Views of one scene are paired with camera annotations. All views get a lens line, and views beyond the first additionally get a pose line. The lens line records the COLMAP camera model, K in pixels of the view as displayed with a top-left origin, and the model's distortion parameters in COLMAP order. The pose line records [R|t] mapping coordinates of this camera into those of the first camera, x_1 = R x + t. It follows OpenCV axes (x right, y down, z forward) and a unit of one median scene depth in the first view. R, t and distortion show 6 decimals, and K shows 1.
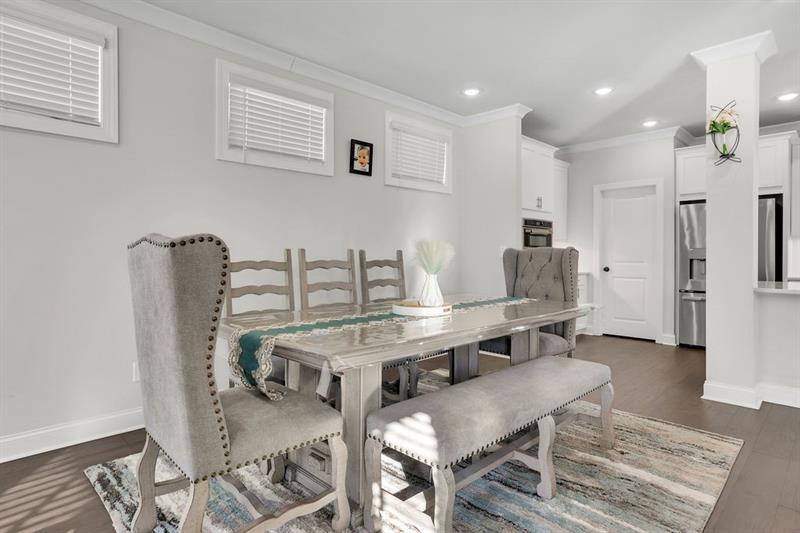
lens RADIAL K [[416.5, 0, 398.6], [0, 416.5, 257.3], [0, 0, 1]] dist [-0.065872, 0.025939]
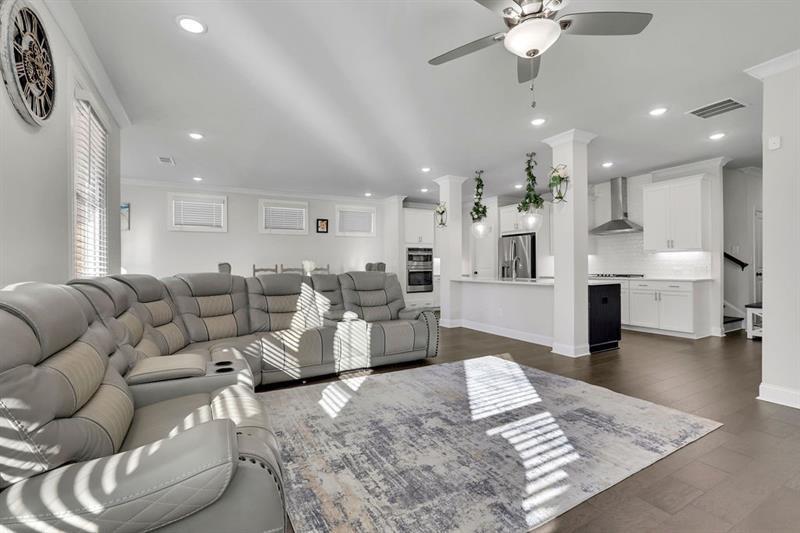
lens RADIAL K [[355.9, 0, 402.8], [0, 355.9, 267.3], [0, 0, 1]] dist [-0.044004, 0.000093]
pose [[0.975960, -0.004424, -0.217906, 0.827191], [0.005320, 0.999980, 0.003526, -0.002937], [0.217886, -0.004601, 0.975963, -0.928597]]
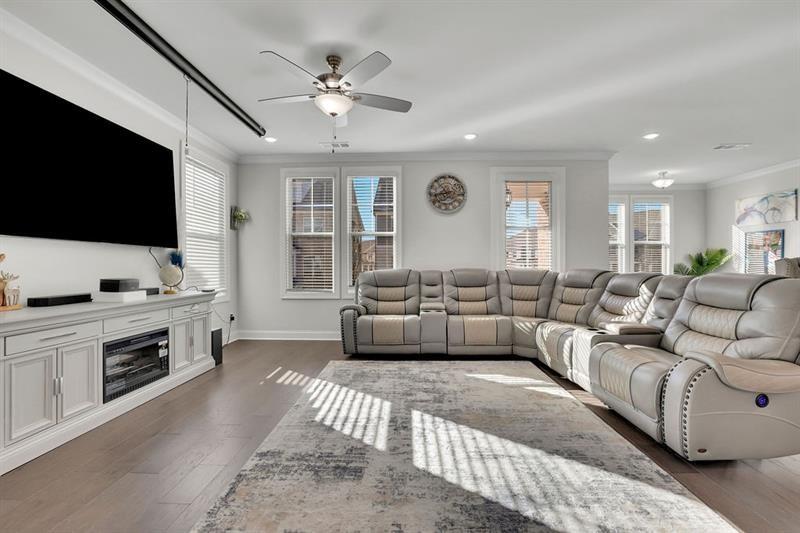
lens RADIAL K [[357.3, 0, 398.1], [0, 357.3, 257.6], [0, 0, 1]] dist [-0.048090, 0.014546]
pose [[-0.699904, -0.014094, -0.714097, 1.324759], [0.002074, 0.999761, -0.021764, -0.002443], [0.714234, -0.016714, -0.699708, 0.186379]]
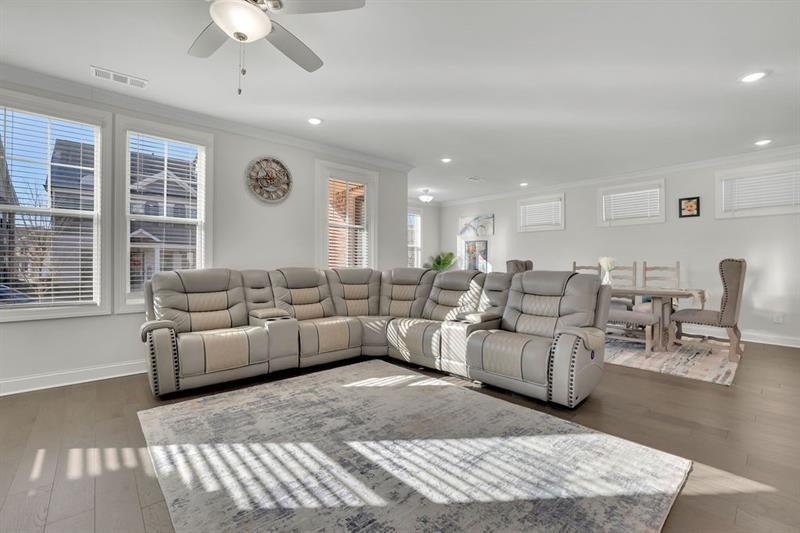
lens RADIAL K [[357.3, 0, 398.1], [0, 357.3, 257.6], [0, 0, 1]] dist [-0.048090, 0.014546]
pose [[-0.008515, -0.016973, -0.999820, 1.370035], [-0.002154, 0.999854, -0.016955, -0.004044], [0.999961, 0.002009, -0.008550, -0.192638]]
